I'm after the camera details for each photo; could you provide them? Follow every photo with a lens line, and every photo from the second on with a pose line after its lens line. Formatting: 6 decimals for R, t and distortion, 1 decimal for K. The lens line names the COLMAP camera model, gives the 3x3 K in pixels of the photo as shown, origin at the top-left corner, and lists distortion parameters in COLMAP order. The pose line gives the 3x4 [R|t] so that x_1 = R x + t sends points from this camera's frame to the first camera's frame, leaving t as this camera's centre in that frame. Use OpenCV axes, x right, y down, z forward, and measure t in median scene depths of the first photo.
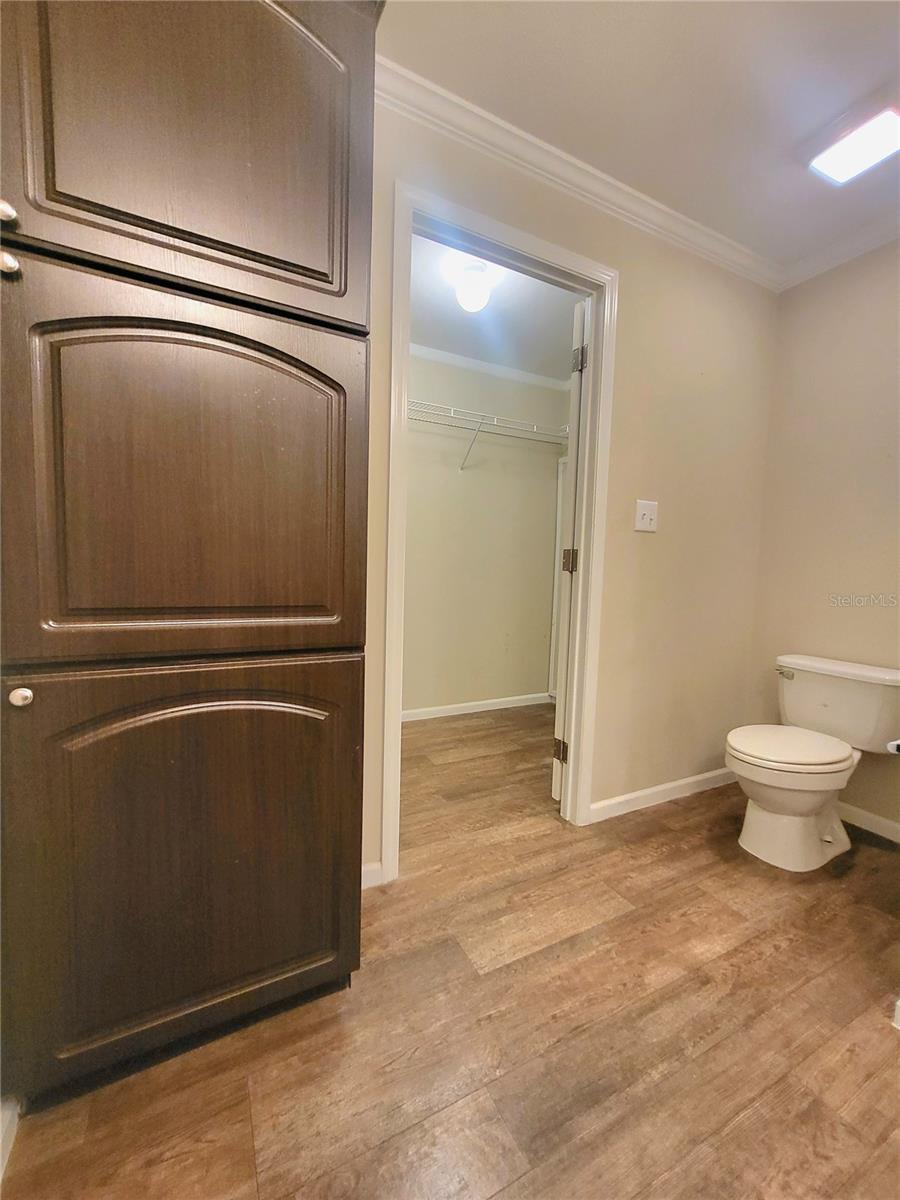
lens RADIAL K [[486.8, 0, 421.2], [0, 486.8, 607.1], [0, 0, 1]] dist [-0.001450, -0.000654]
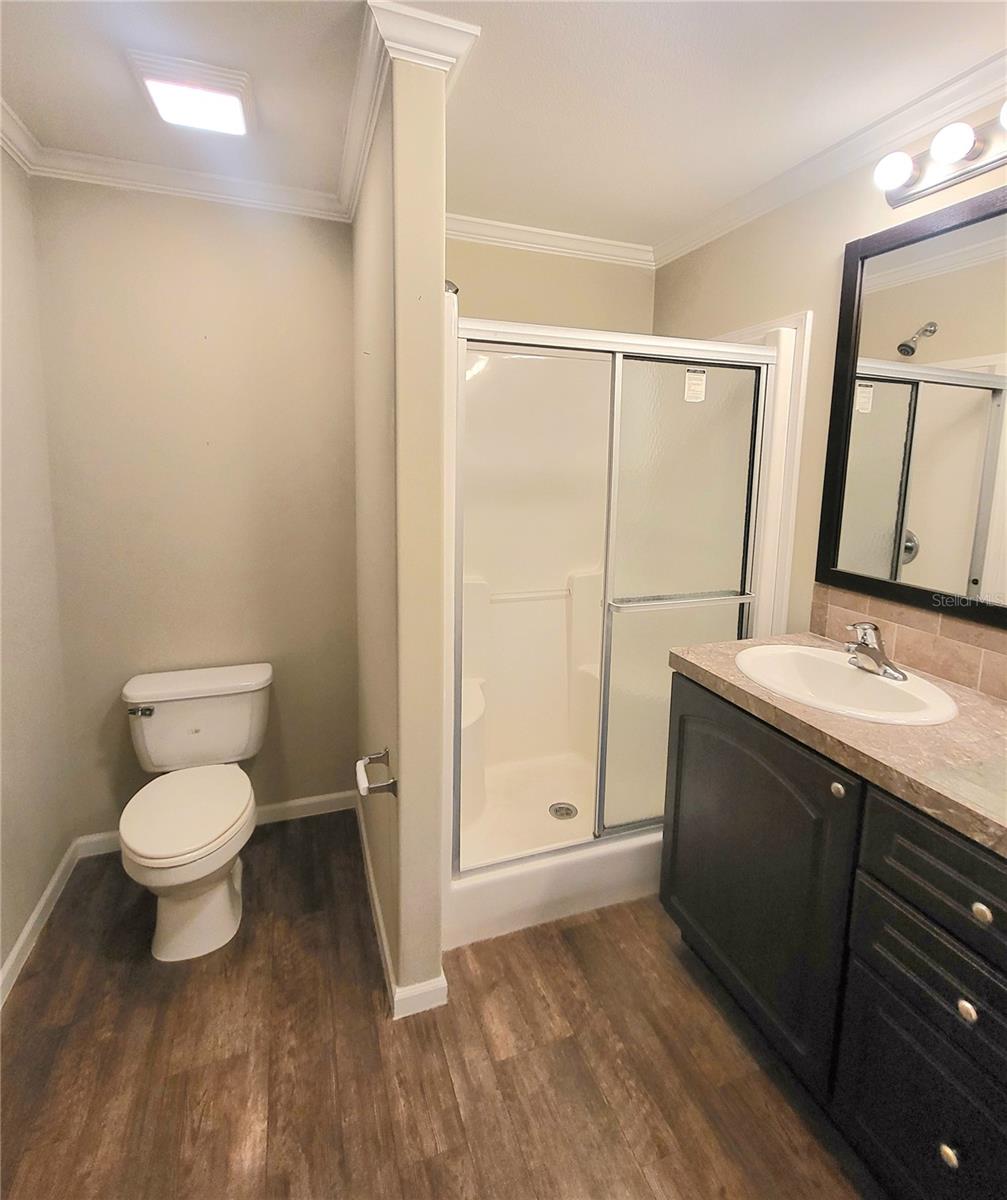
lens RADIAL K [[593.6, 0, 537.6], [0, 593.6, 533.3], [0, 0, 1]] dist [0.006409, -0.003994]
pose [[0.063502, -0.148769, 0.986831, -0.169886], [0.066336, 0.987269, 0.144567, -0.361098], [-0.995775, 0.056282, 0.072562, 0.420035]]
